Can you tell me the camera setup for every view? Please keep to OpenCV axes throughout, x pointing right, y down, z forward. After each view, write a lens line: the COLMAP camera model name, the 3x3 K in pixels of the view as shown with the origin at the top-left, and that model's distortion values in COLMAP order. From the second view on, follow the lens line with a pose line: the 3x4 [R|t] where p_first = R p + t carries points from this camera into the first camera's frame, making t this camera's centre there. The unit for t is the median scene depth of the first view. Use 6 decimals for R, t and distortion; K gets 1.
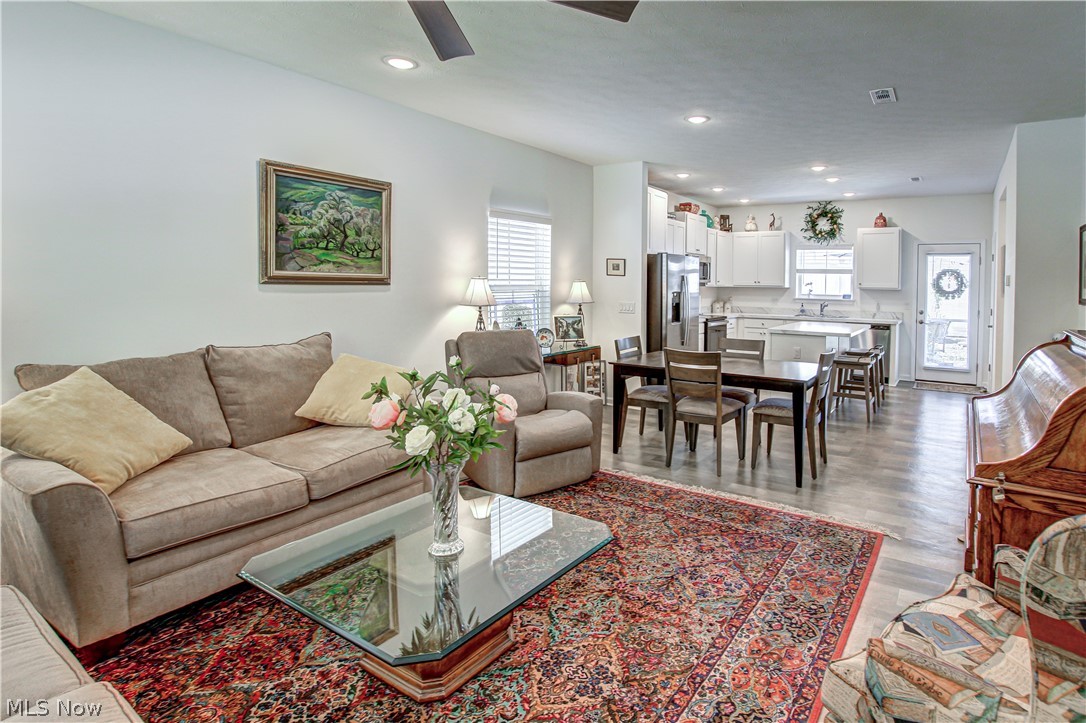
lens RADIAL K [[554.7, 0, 648.3], [0, 554.7, 297.2], [0, 0, 1]] dist [-0.039225, 0.005094]
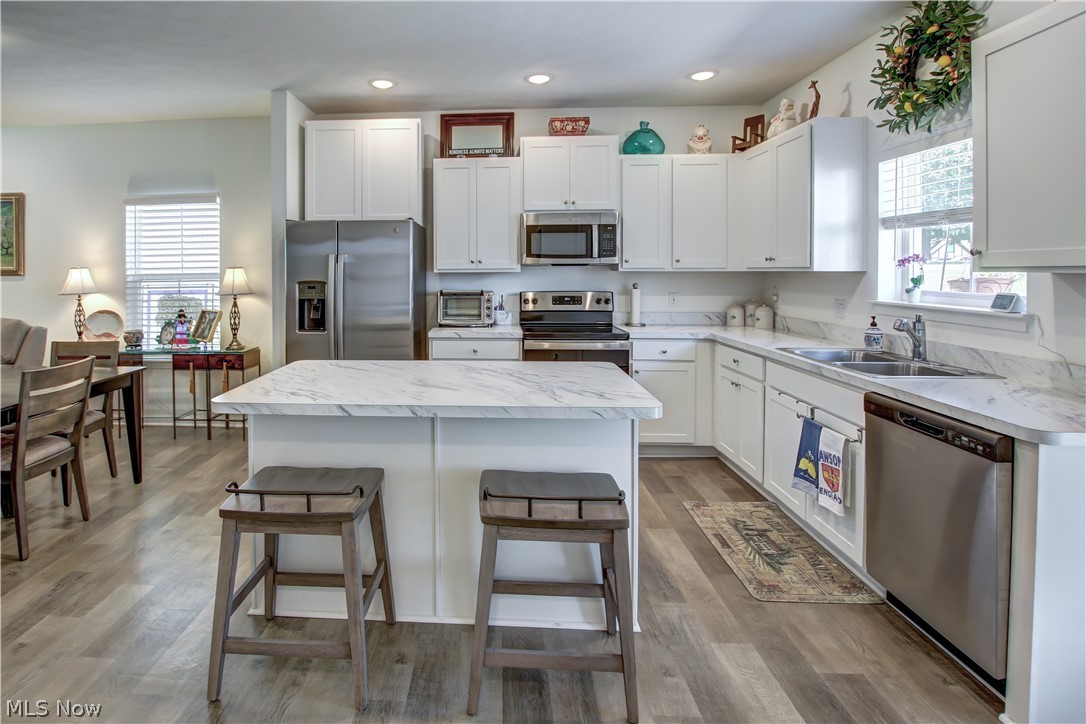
lens RADIAL K [[540.8, 0, 451.6], [0, 540.8, 276.4], [0, 0, 1]] dist [-0.024126, -0.000596]
pose [[0.426872, -0.002306, -0.904309, 1.113872], [-0.009224, 0.999934, -0.006904, -0.022384], [0.904265, 0.011288, 0.426822, 1.492969]]
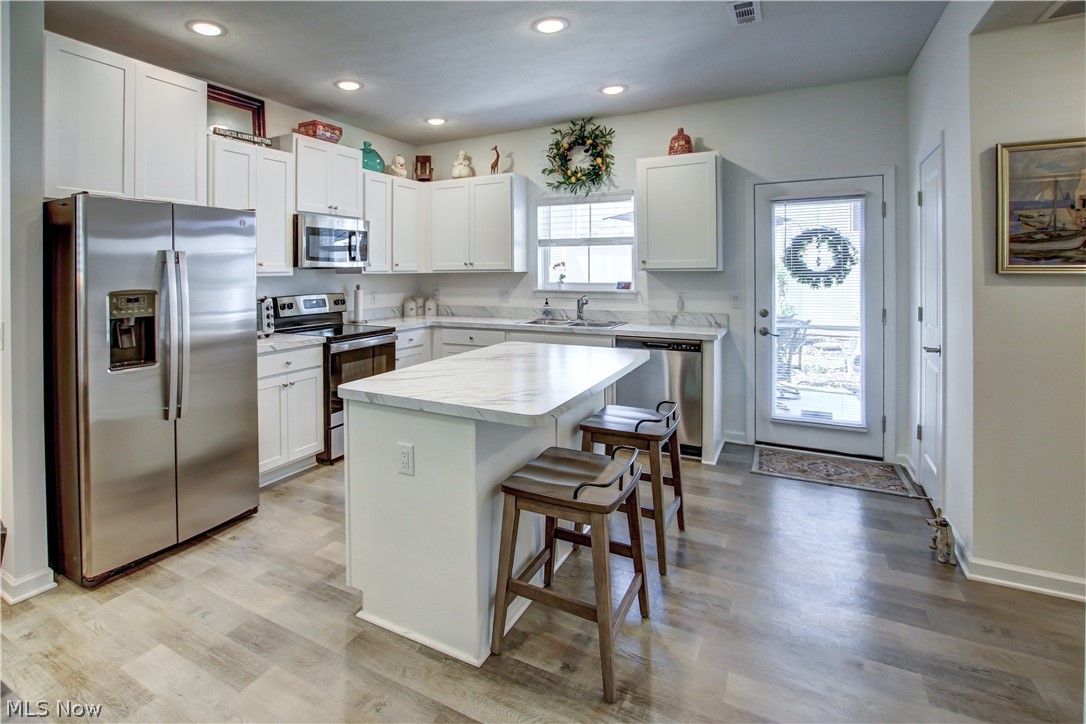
lens RADIAL K [[540.8, 0, 451.6], [0, 540.8, 276.4], [0, 0, 1]] dist [-0.024126, -0.000596]
pose [[0.998381, -0.023789, -0.051674, 0.500892], [0.023195, 0.999658, -0.012066, -0.018420], [0.051943, 0.010847, 0.998591, 1.045425]]
